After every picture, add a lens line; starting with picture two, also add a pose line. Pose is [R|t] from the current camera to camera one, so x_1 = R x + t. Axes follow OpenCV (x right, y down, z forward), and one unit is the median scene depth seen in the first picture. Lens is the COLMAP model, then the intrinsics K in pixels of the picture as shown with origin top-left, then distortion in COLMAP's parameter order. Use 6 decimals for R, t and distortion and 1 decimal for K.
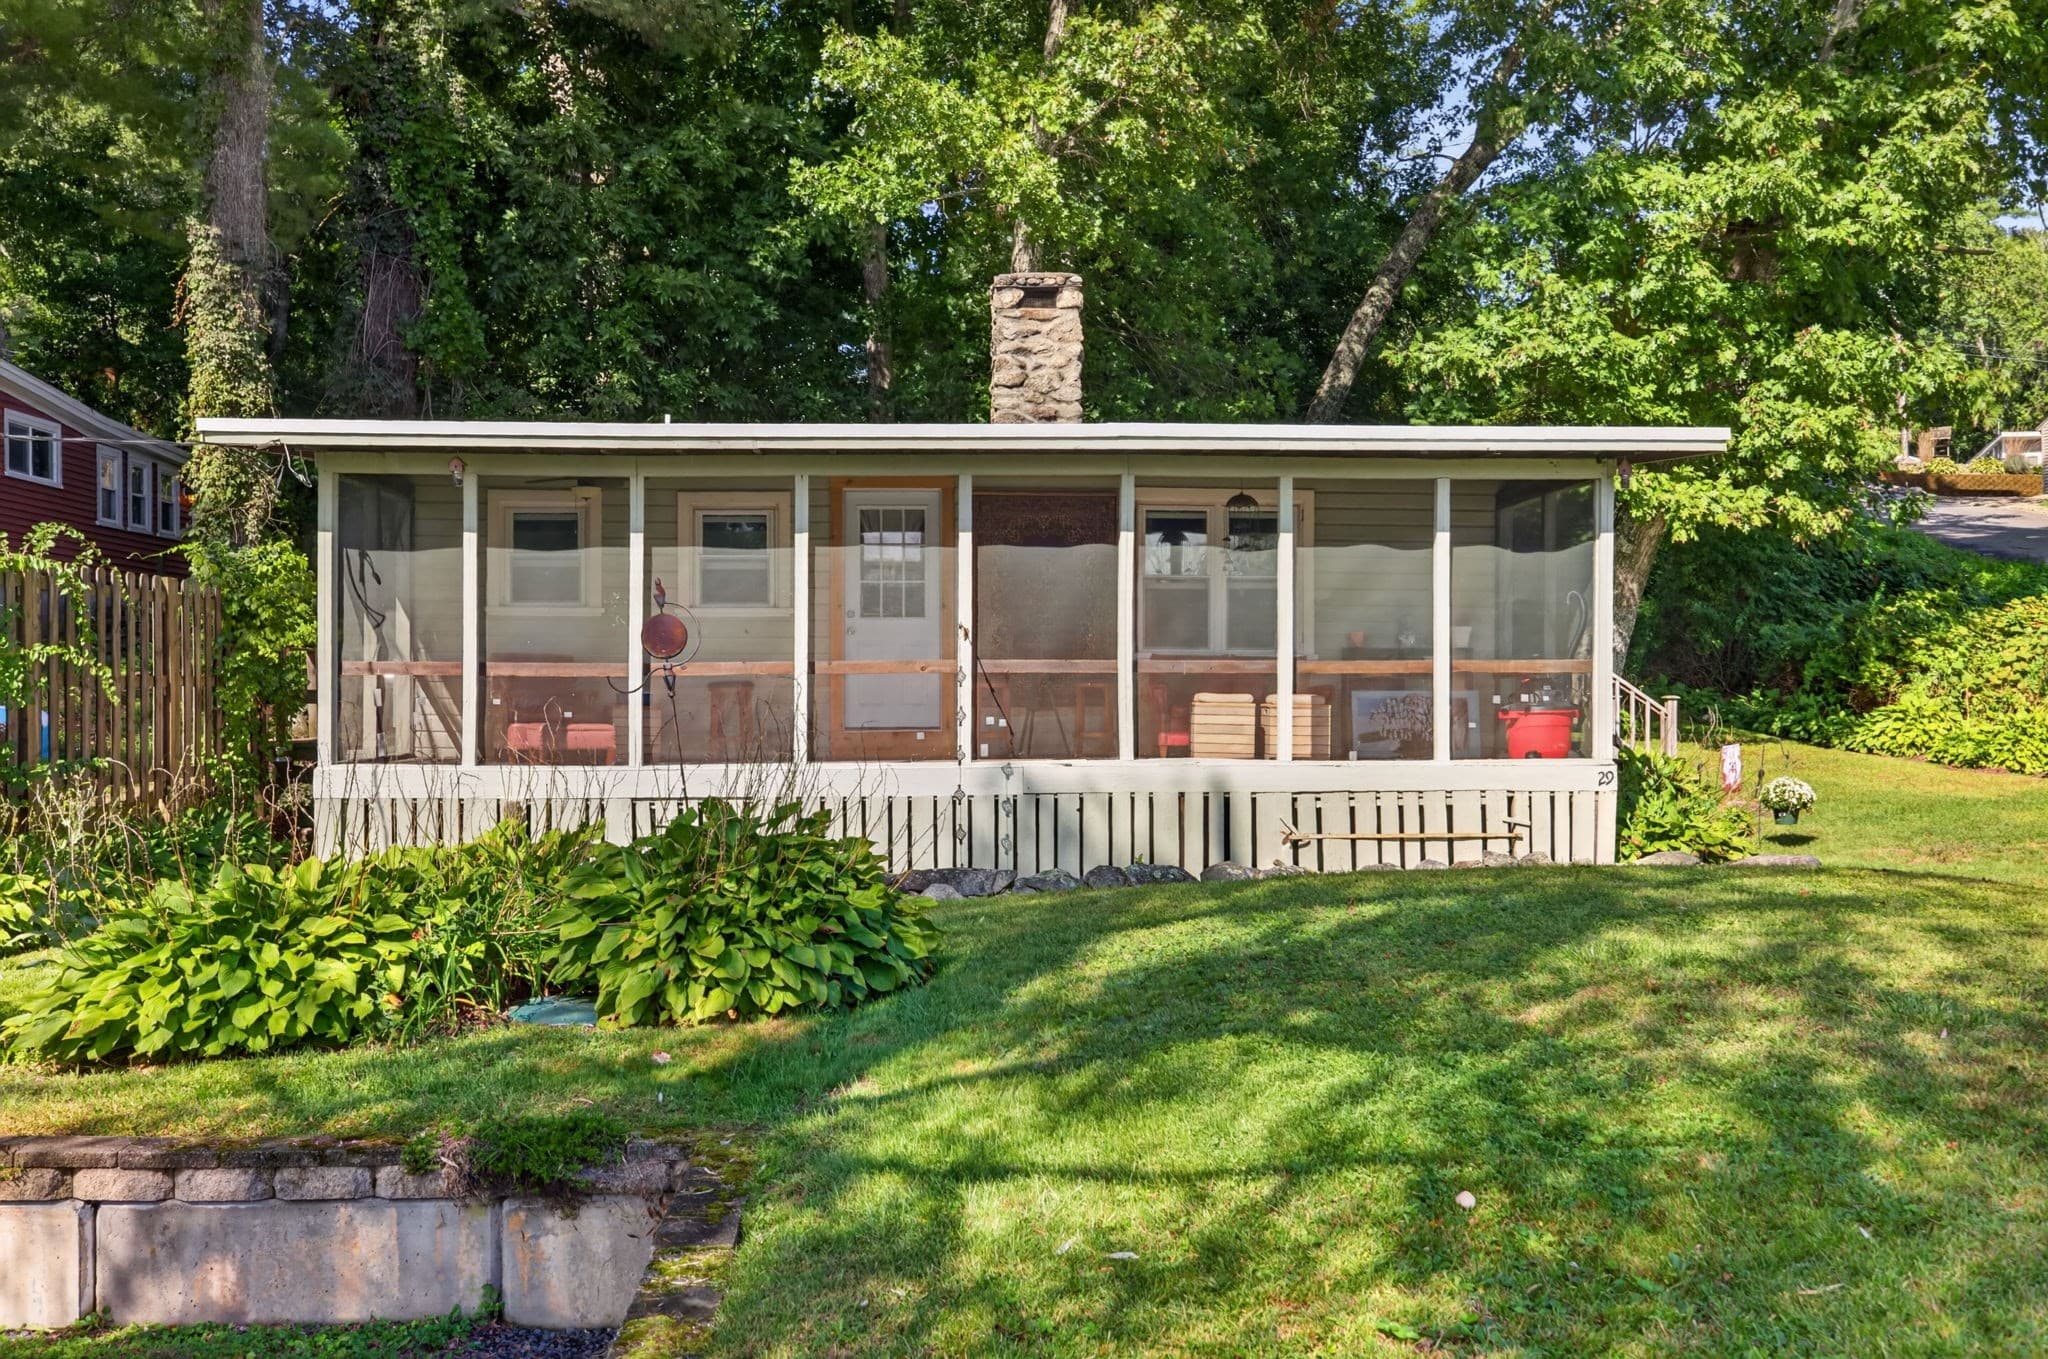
lens RADIAL K [[1990.3, 0, 1003.6], [0, 1990.3, 713.1], [0, 0, 1]] dist [-0.014340, 0.000519]
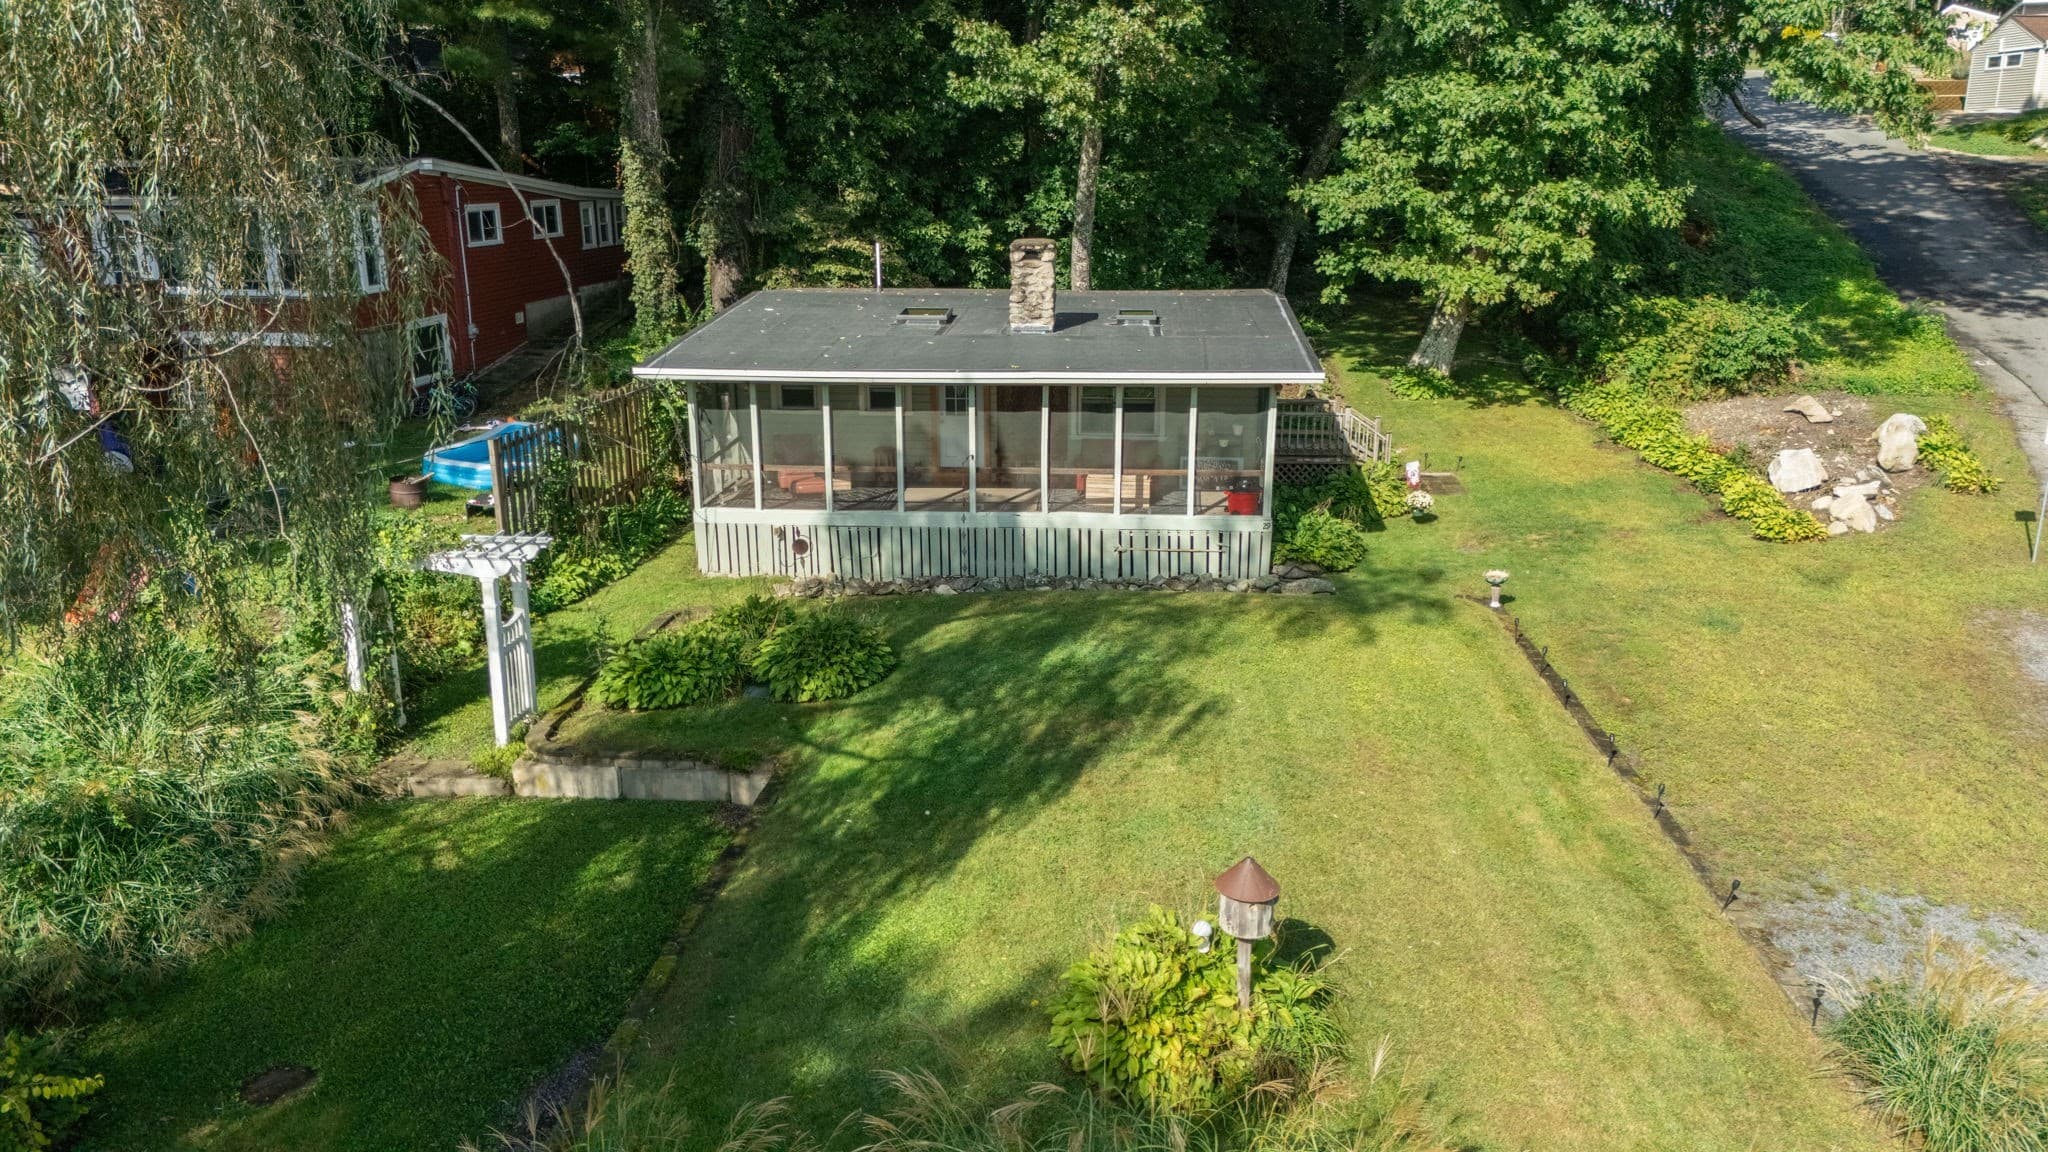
lens RADIAL K [[1463.8, 0, 1024.0], [0, 1463.8, 576.0], [0, 0, 1]] dist [0.097302, -0.114549]
pose [[0.989340, 0.038472, -0.140449, 0.271726], [0.000118, 0.964259, 0.264963, -0.342955], [0.145623, -0.262155, 0.953975, -0.586860]]
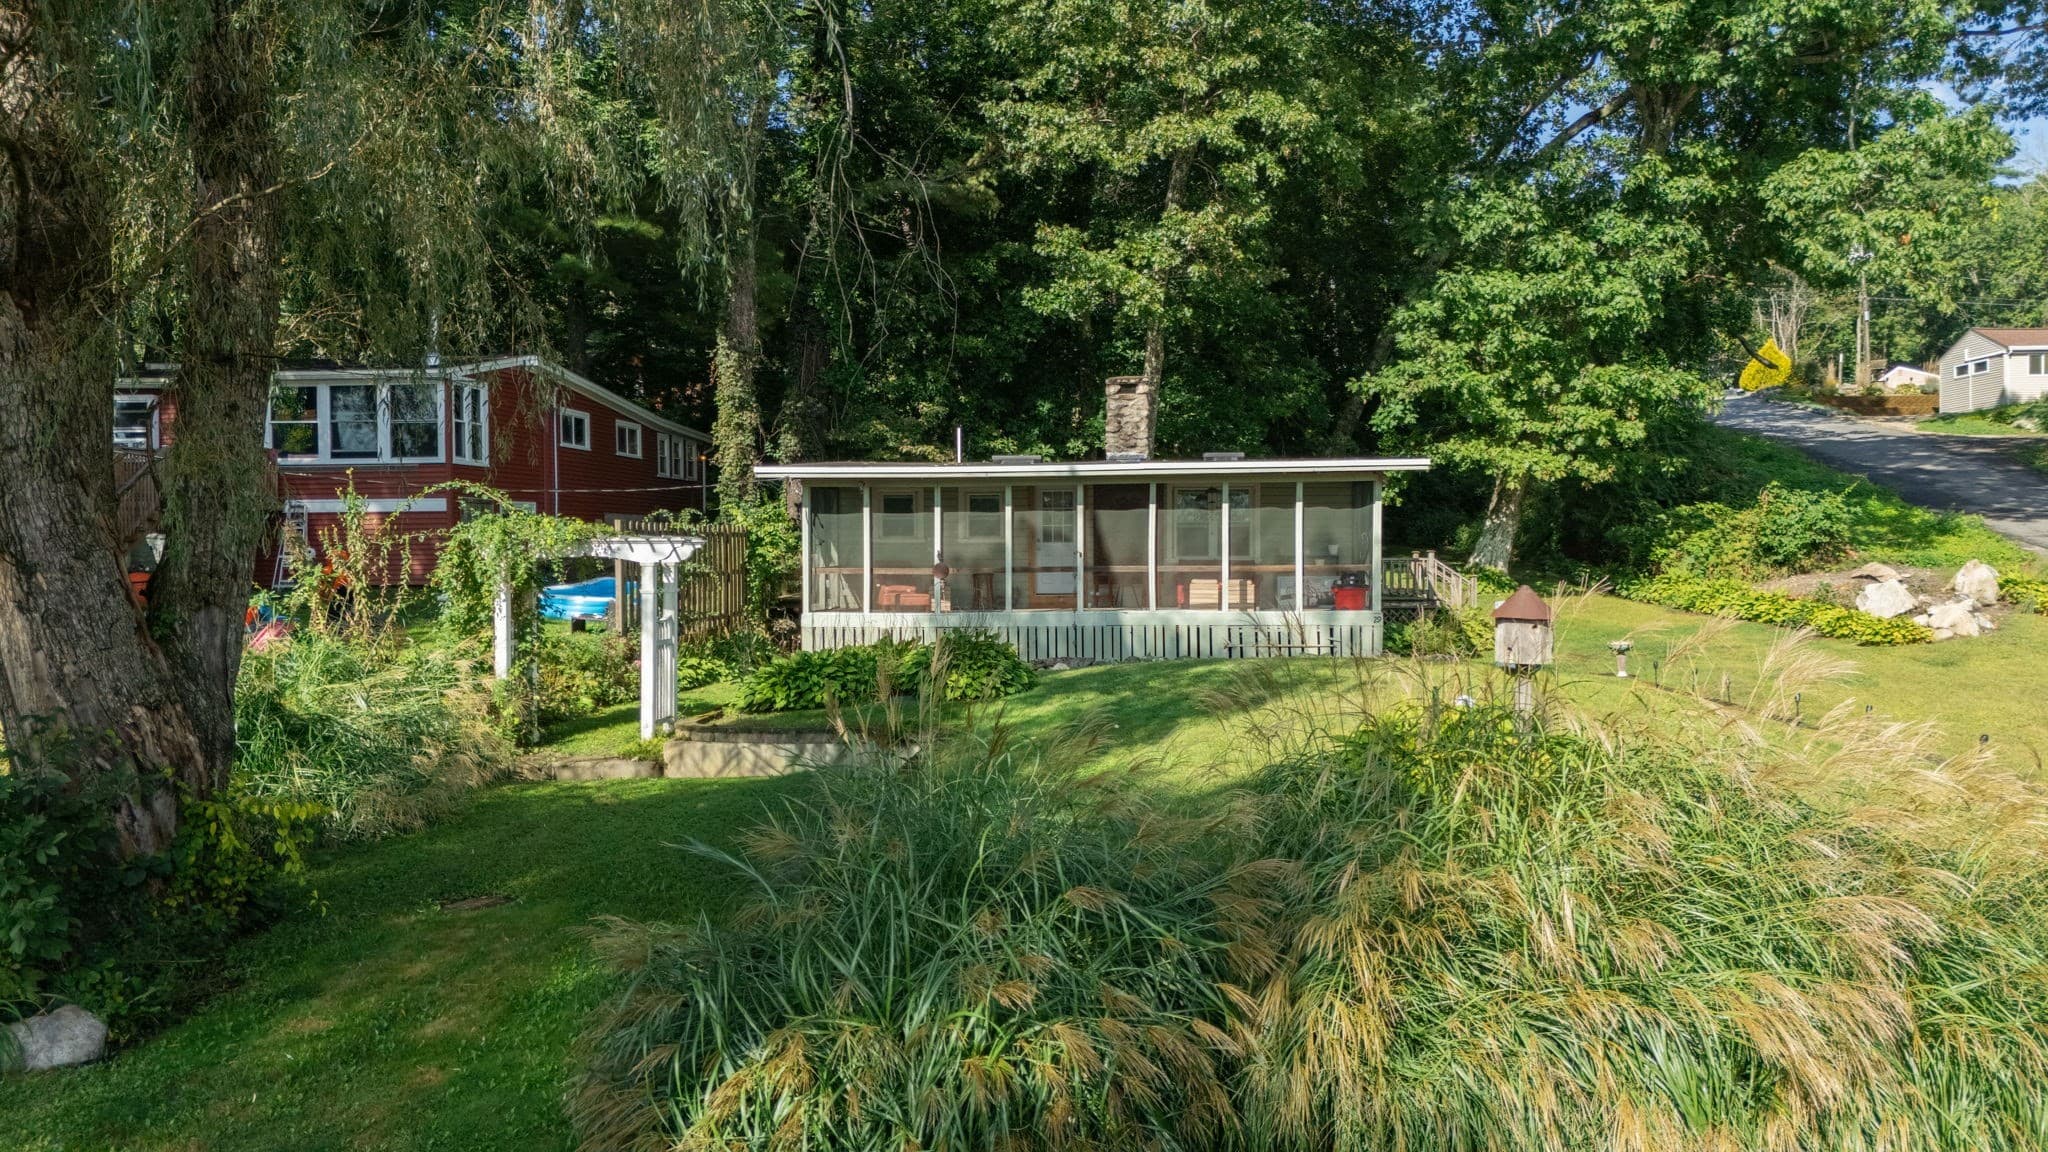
lens RADIAL K [[1463.8, 0, 1024.0], [0, 1463.8, 576.0], [0, 0, 1]] dist [0.097302, -0.114549]
pose [[0.990412, -0.001726, -0.138136, 0.145561], [0.003133, 0.999945, 0.009972, -0.032373], [0.138111, -0.010310, 0.990363, -0.649192]]
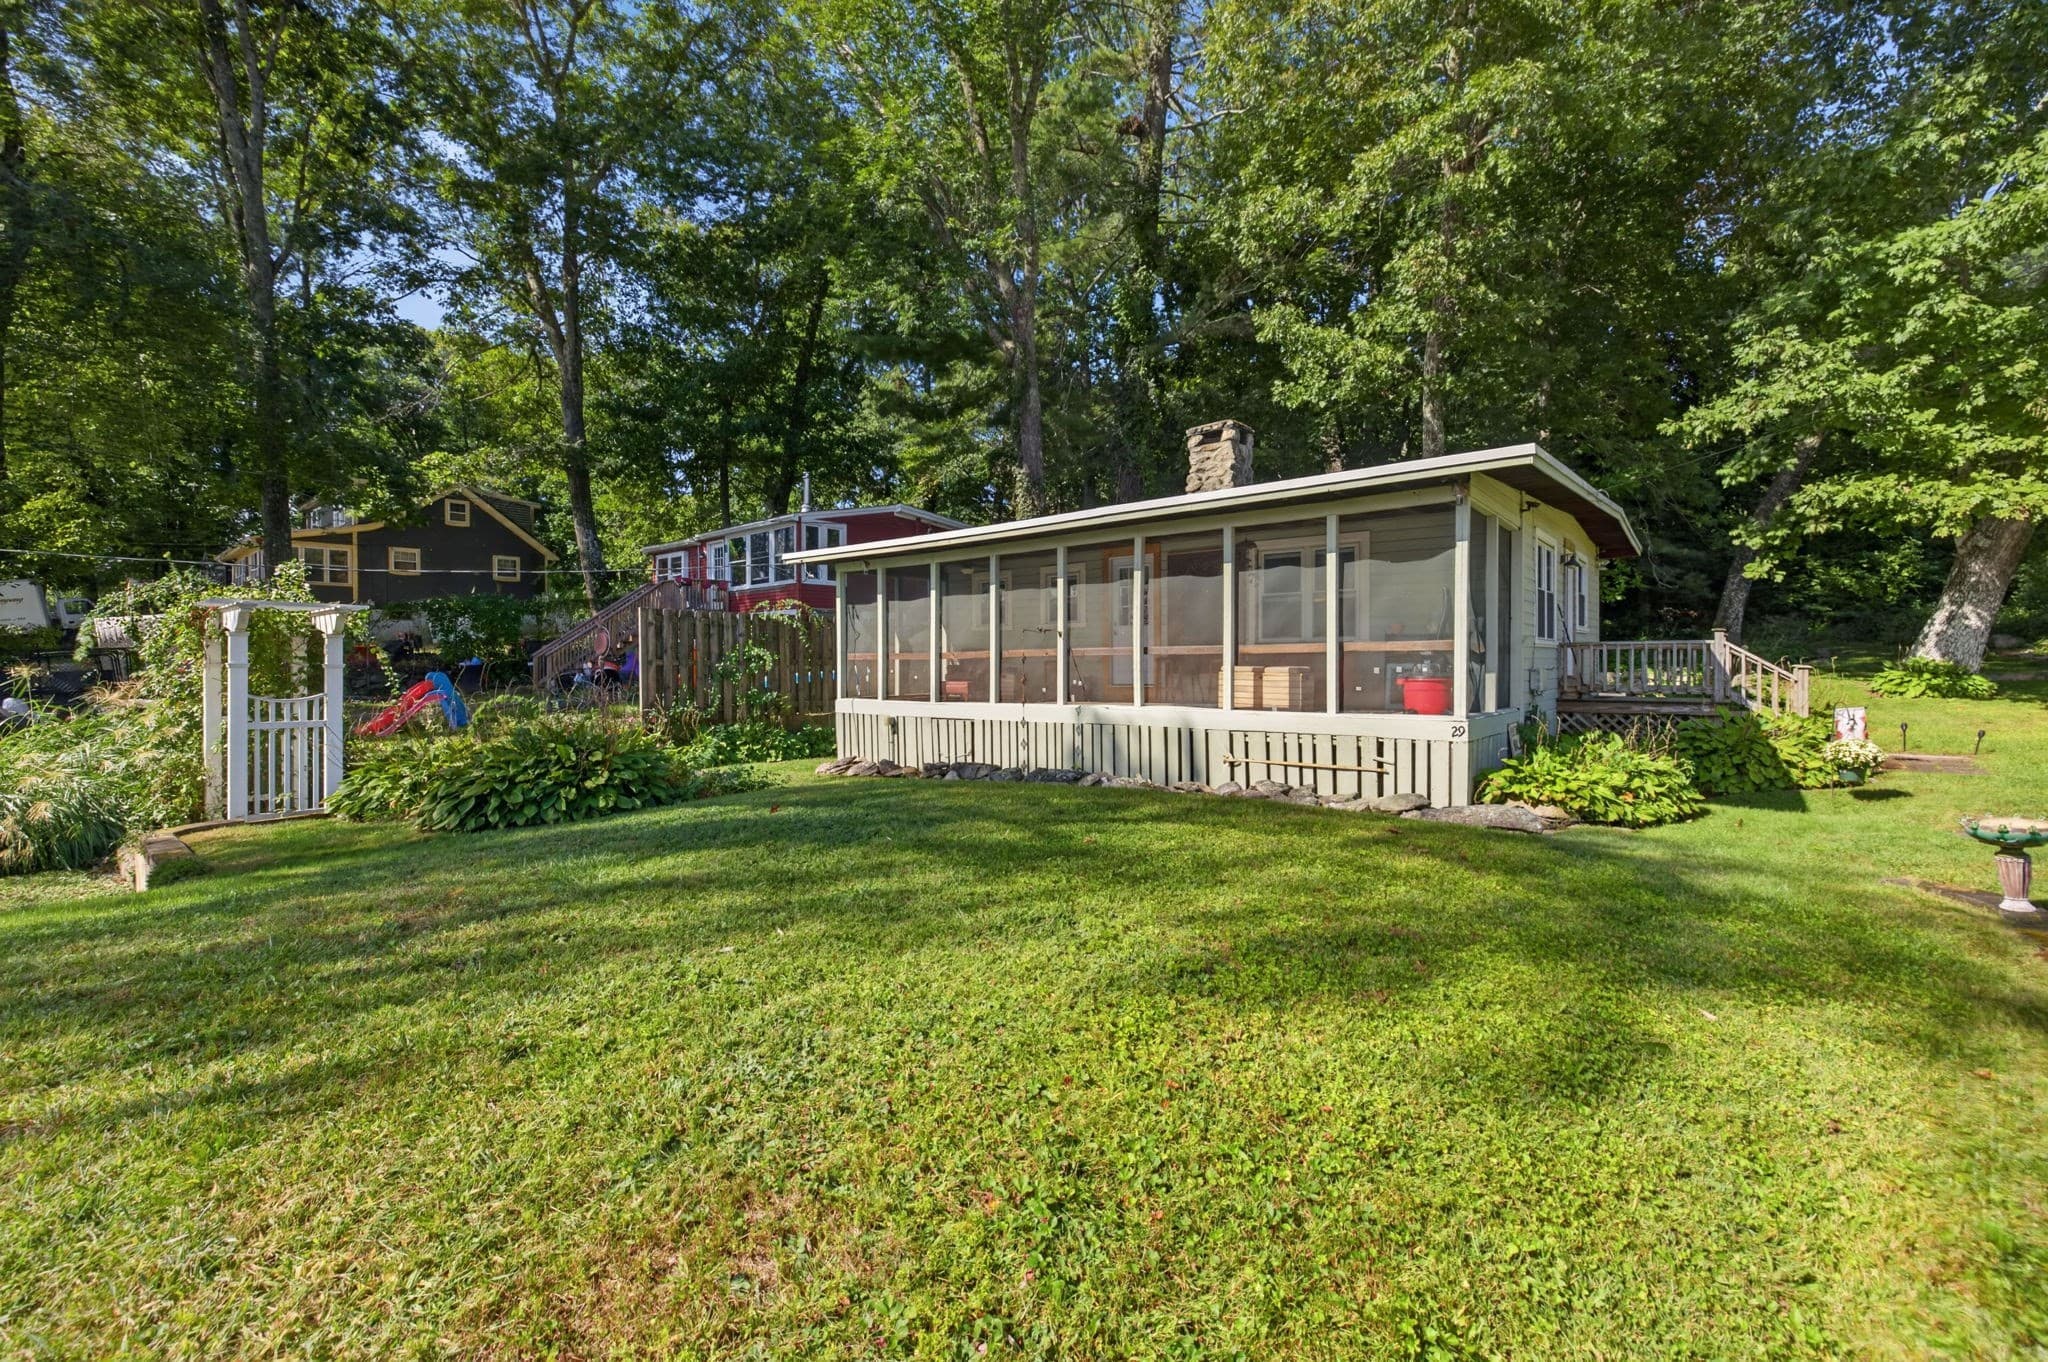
lens RADIAL K [[853.6, 0, 1024.0], [0, 853.6, 681.0], [0, 0, 1]] dist [0.000531, 0.000040]
pose [[0.727089, 0.009274, -0.686480, 0.486132], [-0.003216, 0.999944, 0.010102, -0.005018], [0.686535, -0.005138, 0.727078, 0.410310]]
